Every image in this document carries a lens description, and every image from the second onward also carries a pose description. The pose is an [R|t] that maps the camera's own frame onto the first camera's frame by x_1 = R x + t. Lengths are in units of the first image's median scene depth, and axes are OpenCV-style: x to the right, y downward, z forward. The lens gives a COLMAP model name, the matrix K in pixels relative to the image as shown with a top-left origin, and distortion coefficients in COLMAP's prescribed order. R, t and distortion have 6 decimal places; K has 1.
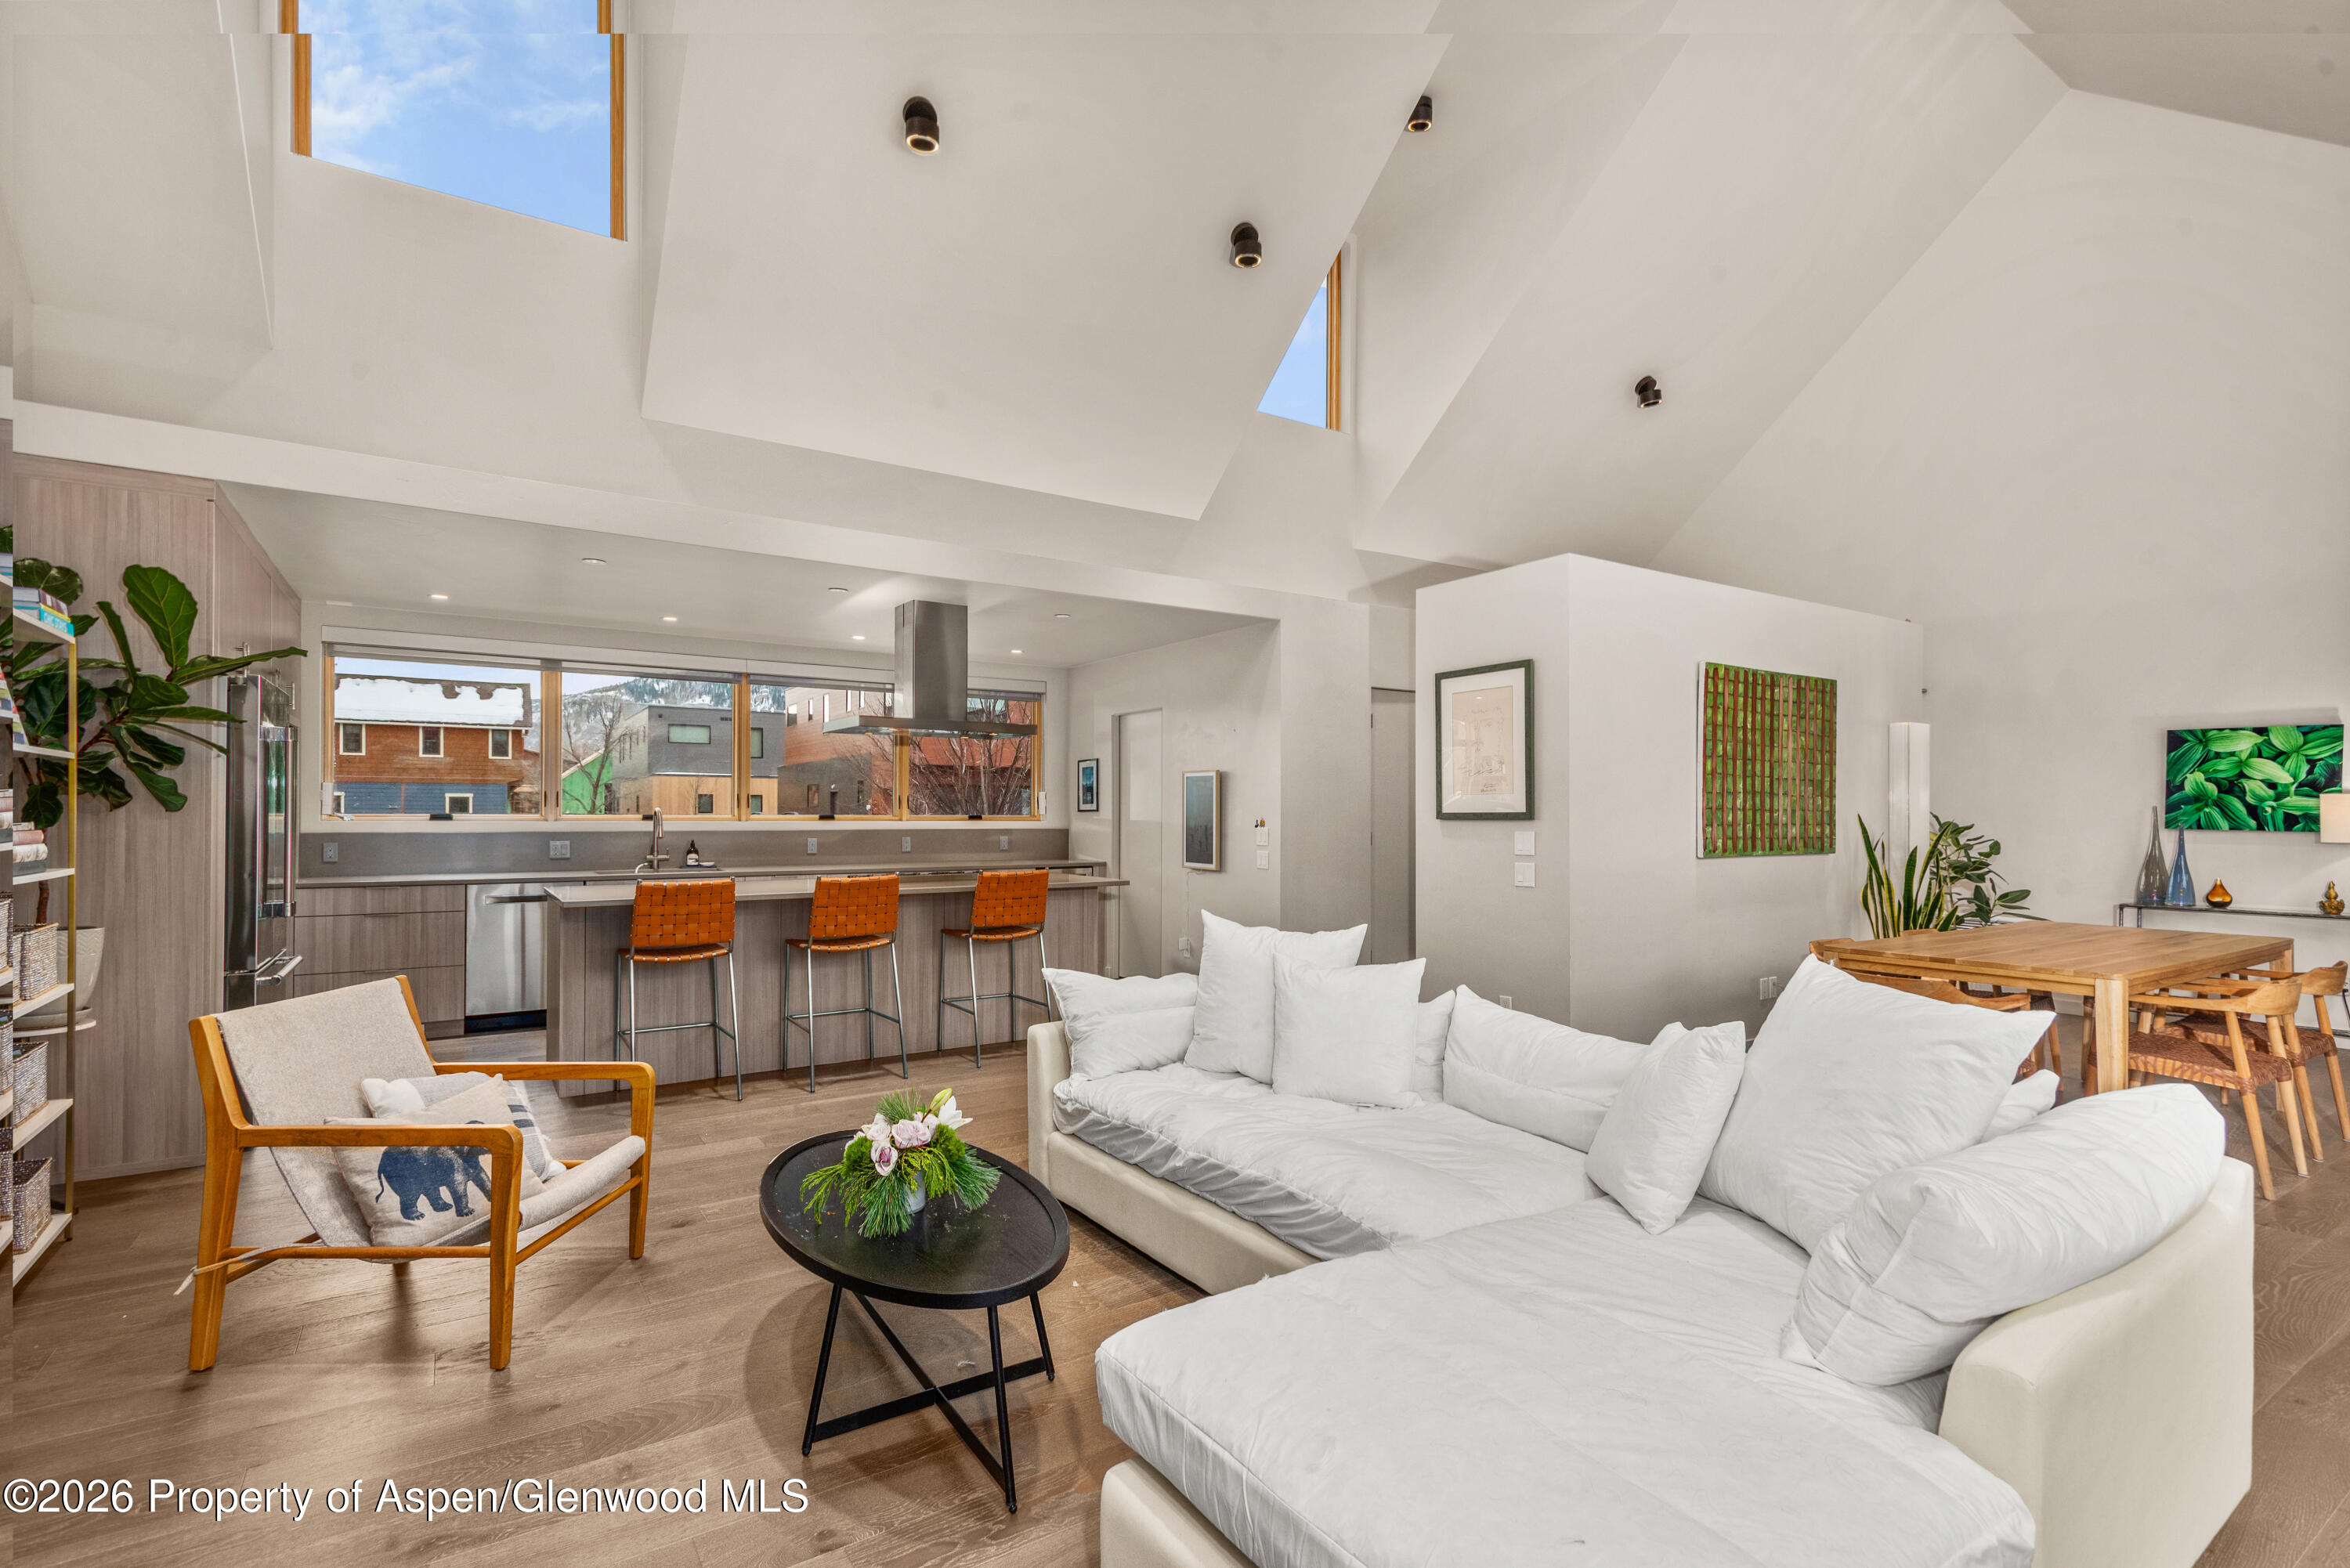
lens RADIAL K [[1091.4, 0, 1156.3], [0, 1091.4, 813.7], [0, 0, 1]] dist [0.000861, -0.009087]
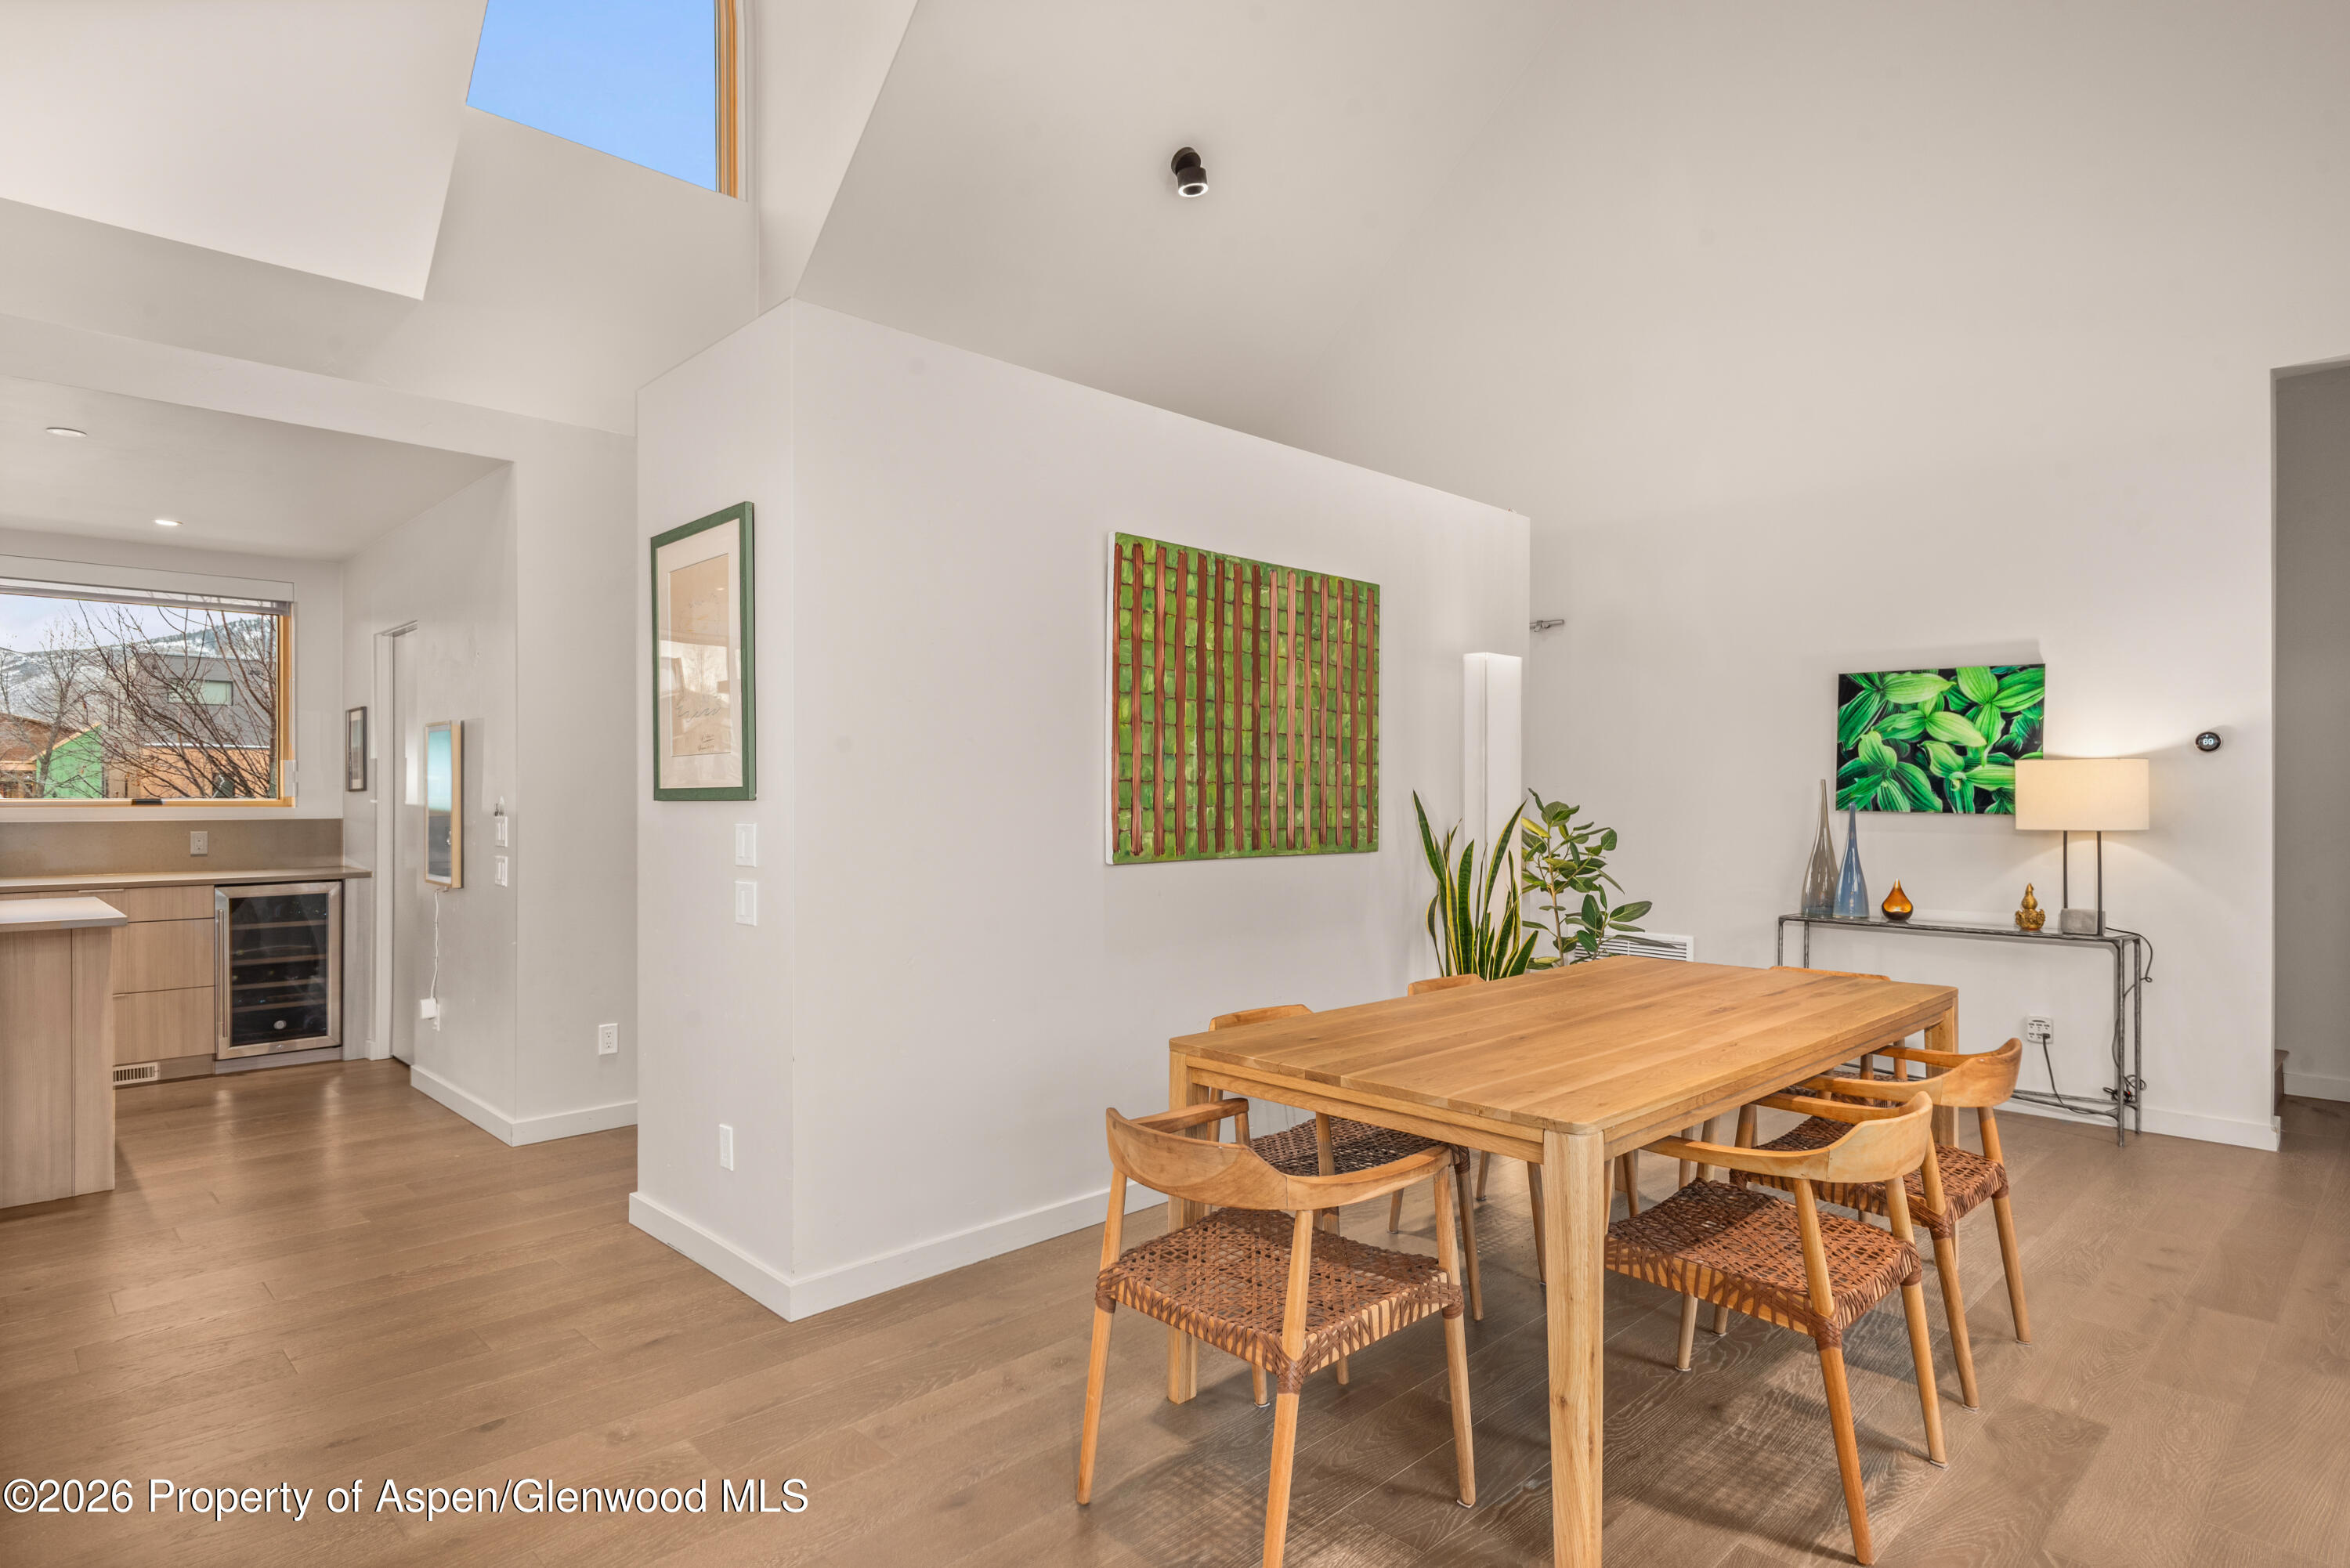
lens RADIAL K [[1269.5, 0, 1175.0], [0, 1269.5, 784.0], [0, 0, 1]] dist [0.001409, -0.000121]
pose [[0.977645, -0.000448, 0.210263, 0.354877], [0.002328, 0.999959, -0.008696, 0.002717], [-0.210251, 0.008991, 0.977606, 0.294143]]
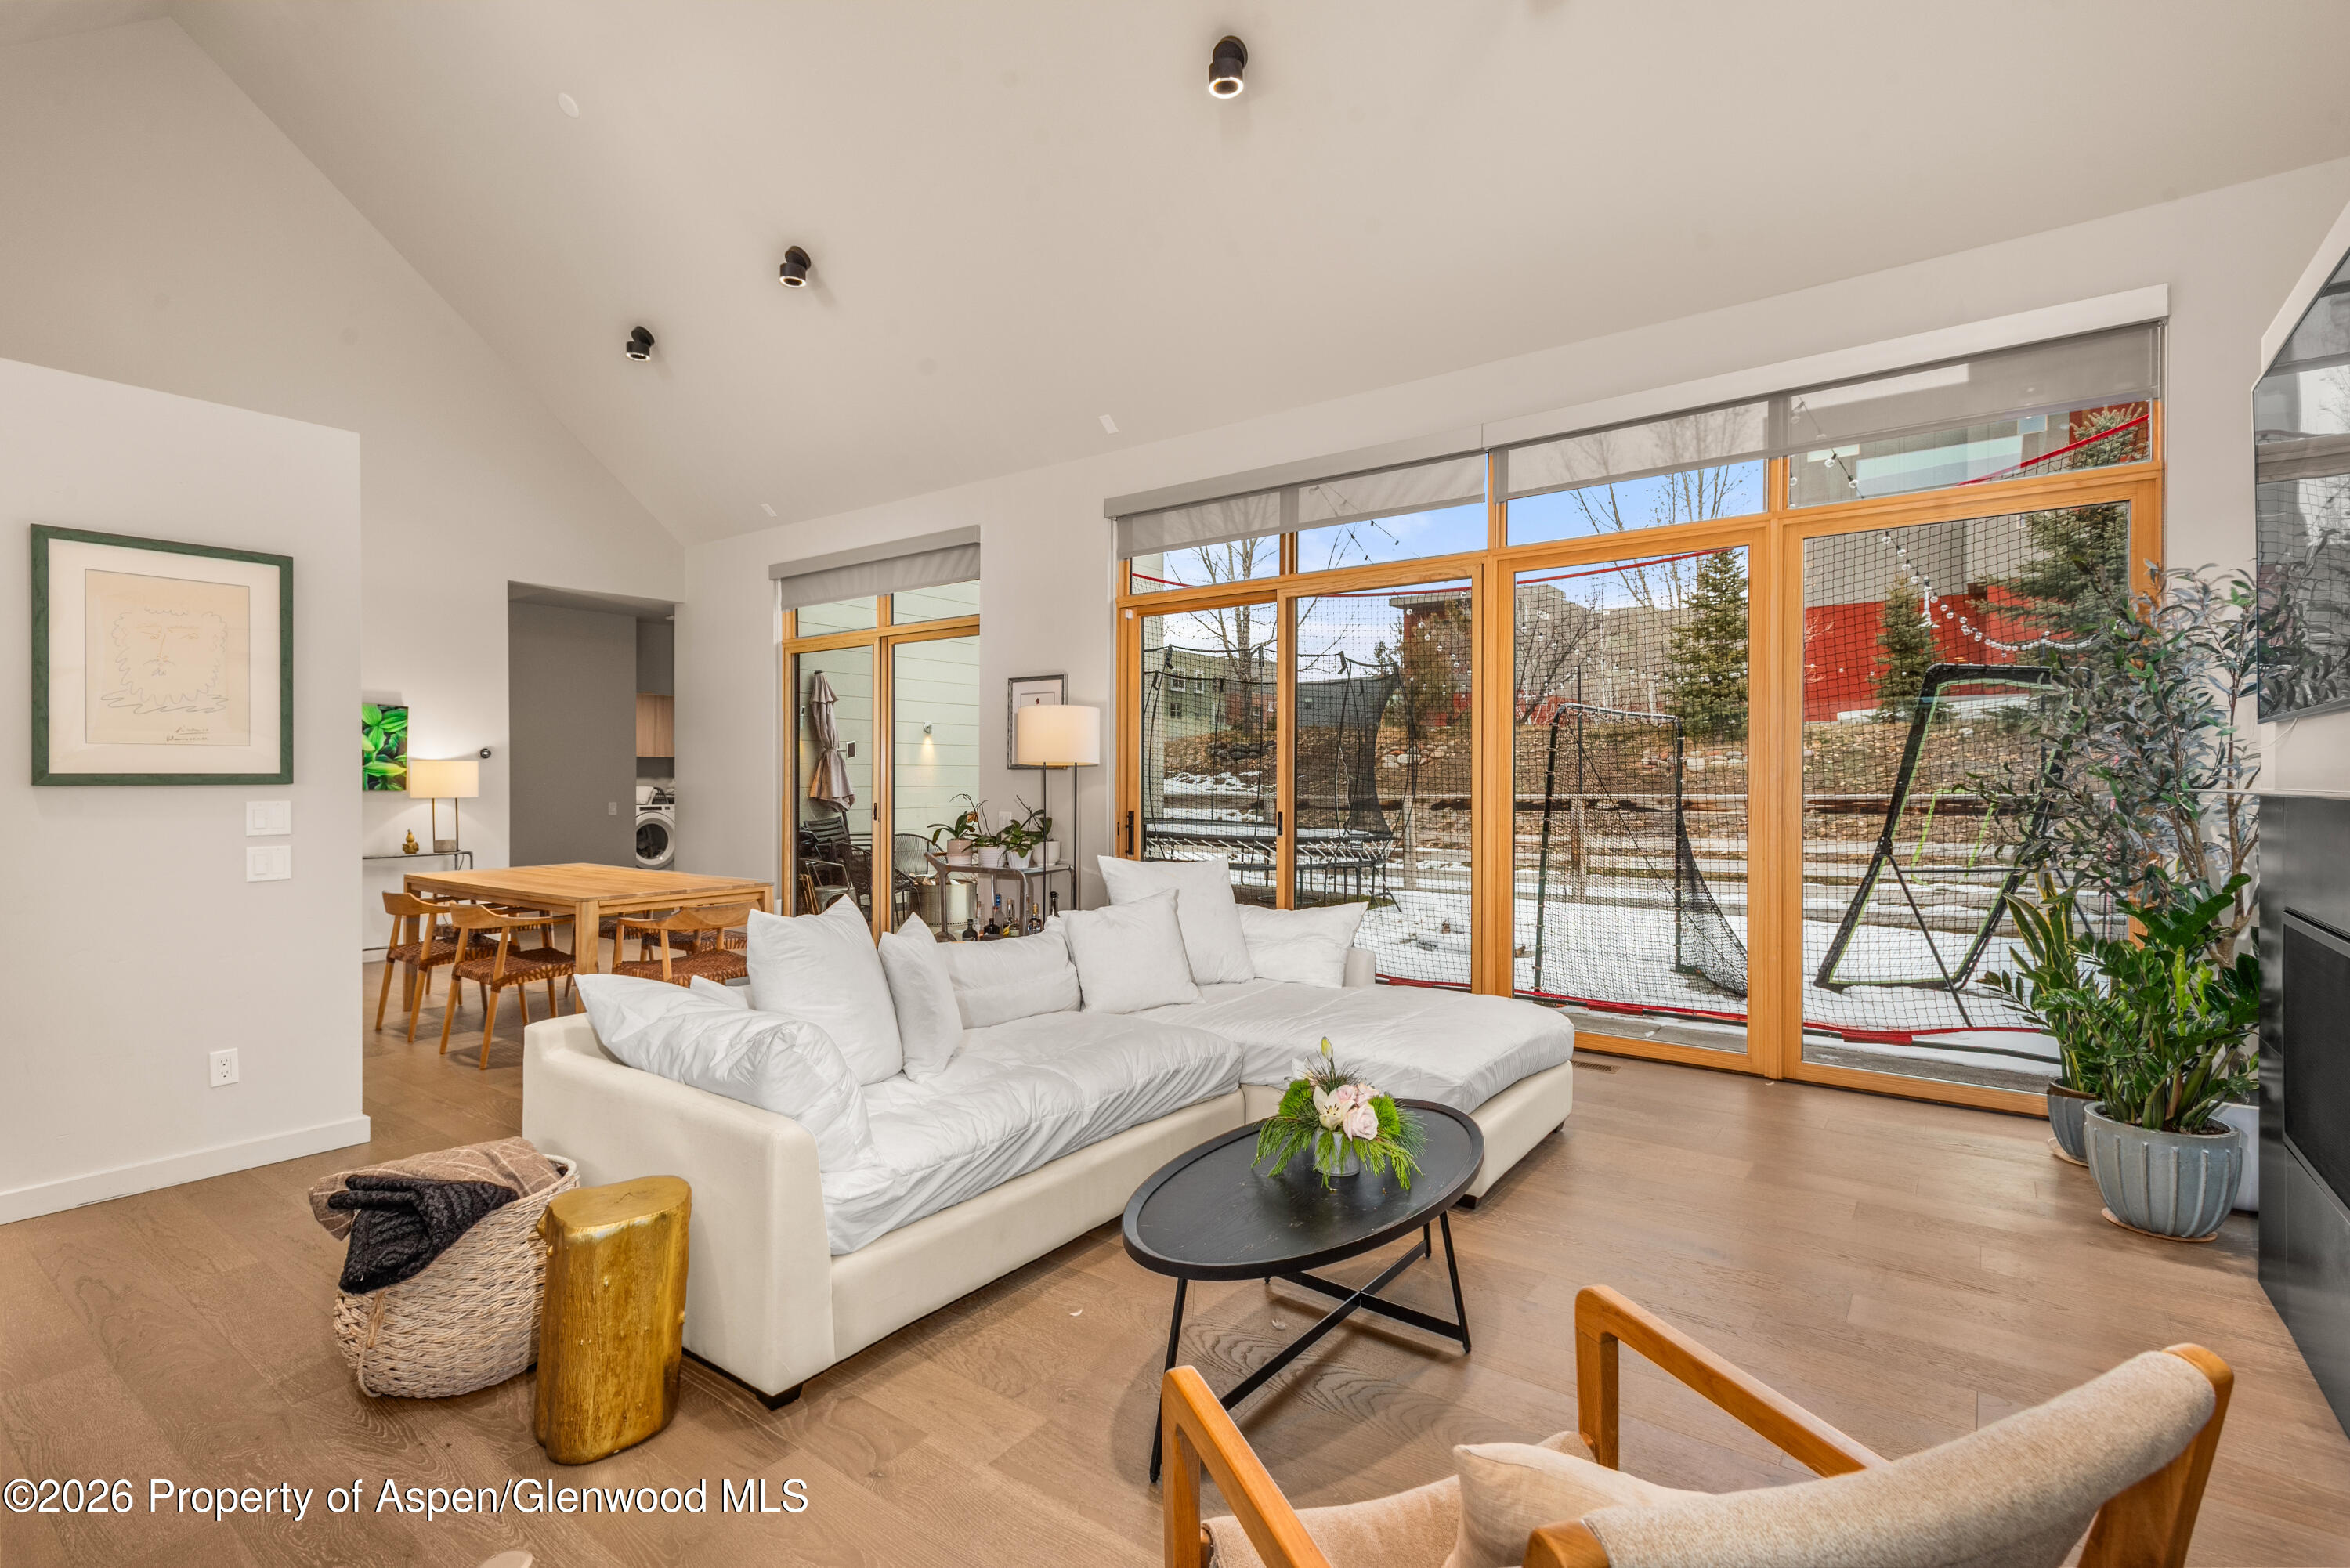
lens RADIAL K [[1092.2, 0, 1204.2], [0, 1092.2, 777.5], [0, 0, 1]] dist [0.003043, -0.000449]
pose [[-0.387851, -0.000950, 0.921722, -0.457688], [-0.002969, 0.999996, -0.000218, -0.000781], [-0.921717, -0.002821, -0.387852, 0.621944]]
